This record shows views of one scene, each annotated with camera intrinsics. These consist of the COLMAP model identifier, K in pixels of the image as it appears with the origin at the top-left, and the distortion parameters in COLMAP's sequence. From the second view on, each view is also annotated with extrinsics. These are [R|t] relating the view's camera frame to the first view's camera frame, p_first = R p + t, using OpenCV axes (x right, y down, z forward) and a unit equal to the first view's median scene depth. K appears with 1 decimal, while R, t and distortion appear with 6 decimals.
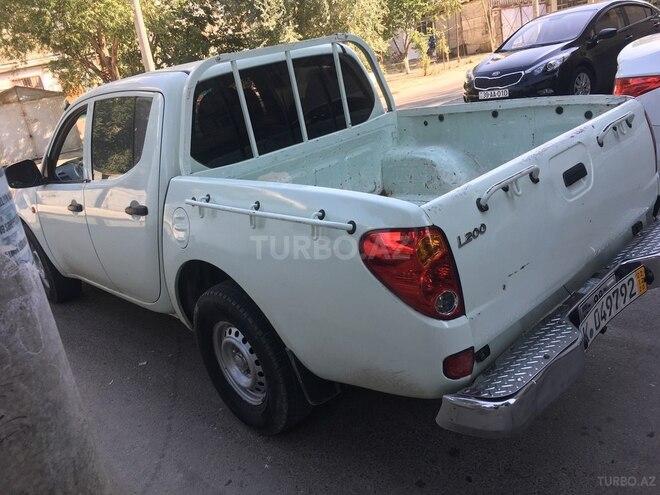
lens RADIAL K [[555.4, 0, 325.3], [0, 555.4, 247.6], [0, 0, 1]] dist [0.079030, -0.102684]
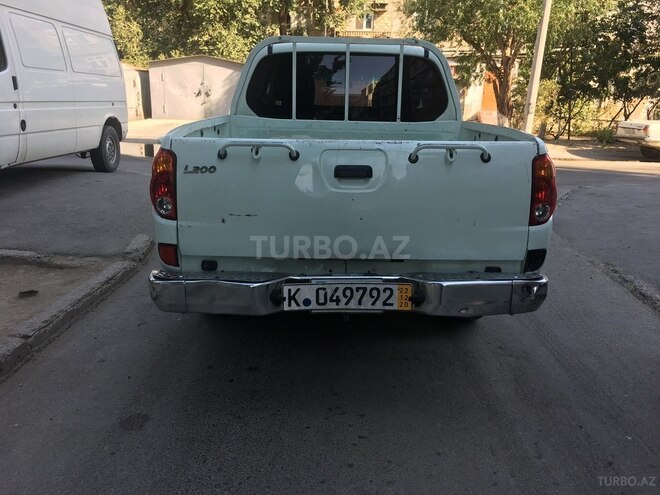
lens RADIAL K [[572.8, 0, 346.9], [0, 572.8, 251.1], [0, 0, 1]] dist [0.039412, -0.001179]
pose [[0.713240, 0.364105, -0.598930, 0.879437], [-0.372505, 0.920734, 0.116137, -0.083371], [0.593741, 0.140271, 0.792335, 0.068613]]
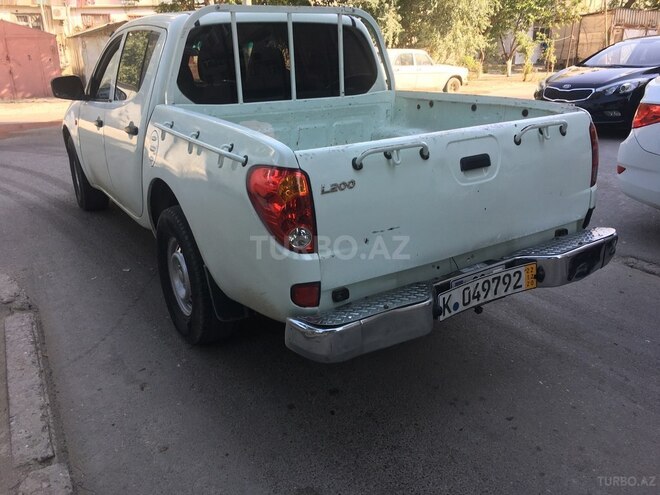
lens RADIAL K [[554.1, 0, 330.0], [0, 554.1, 247.5], [0, 0, 1]] dist [0.075880, -0.101921]
pose [[0.968580, 0.216594, -0.122232, 0.249915], [-0.212972, 0.976150, 0.042114, 0.033597], [0.128438, -0.014759, 0.991608, -0.082260]]
